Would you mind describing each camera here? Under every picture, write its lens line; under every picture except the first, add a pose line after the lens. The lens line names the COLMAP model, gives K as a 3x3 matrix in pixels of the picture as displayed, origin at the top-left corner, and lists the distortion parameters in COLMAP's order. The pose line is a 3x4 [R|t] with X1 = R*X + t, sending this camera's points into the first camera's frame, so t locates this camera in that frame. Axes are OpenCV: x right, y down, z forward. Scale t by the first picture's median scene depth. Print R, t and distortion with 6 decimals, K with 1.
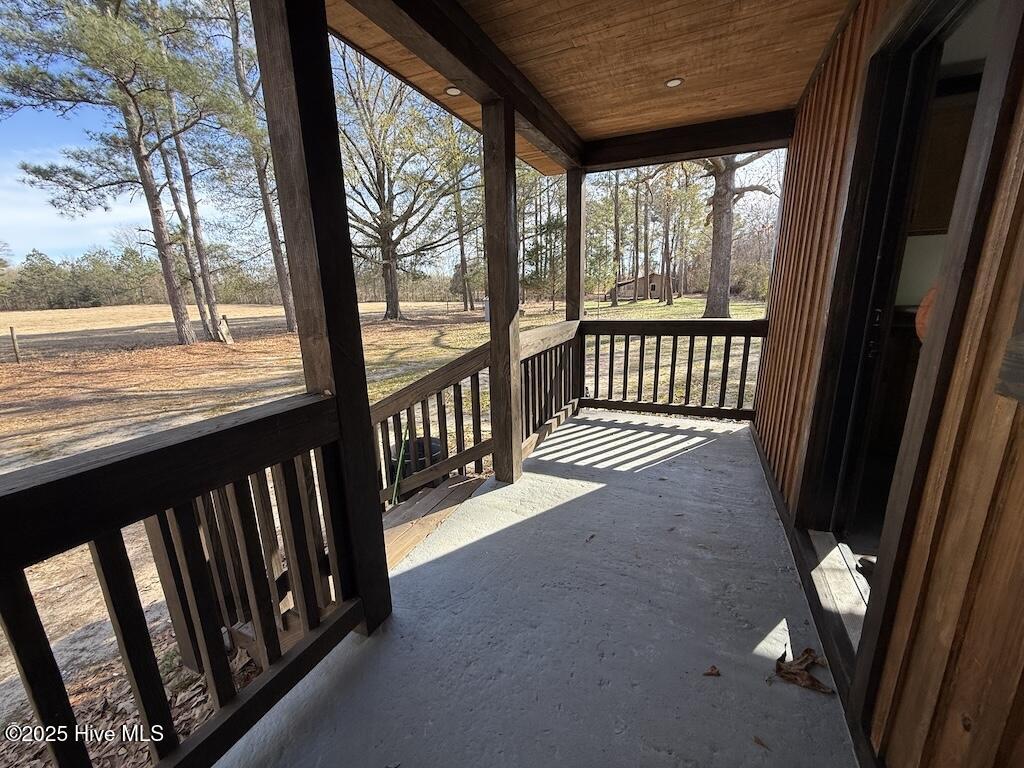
lens RADIAL K [[404.7, 0, 509.1], [0, 404.7, 387.2], [0, 0, 1]] dist [-0.002118, -0.000060]
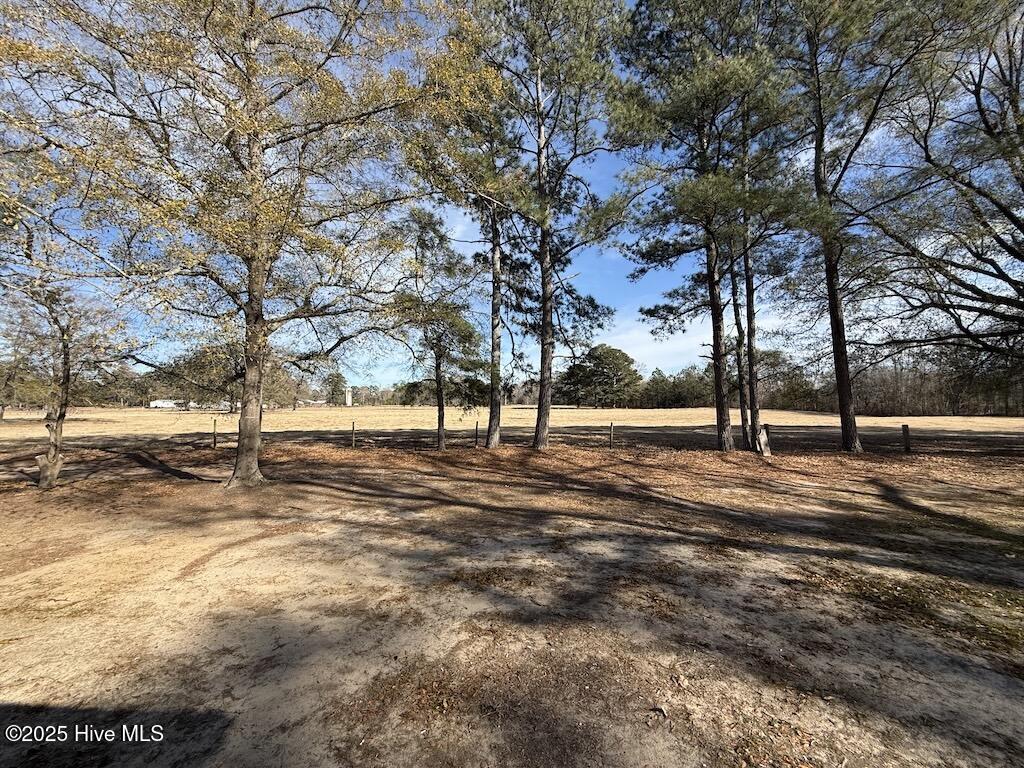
lens RADIAL K [[404.7, 0, 508.7], [0, 404.7, 382.7], [0, 0, 1]] dist [-0.002118, -0.000060]
pose [[0.363322, -0.021346, -0.931419, -0.051213], [-0.226561, 0.967703, -0.110553, -0.032276], [0.903696, 0.251190, 0.346752, 0.116403]]
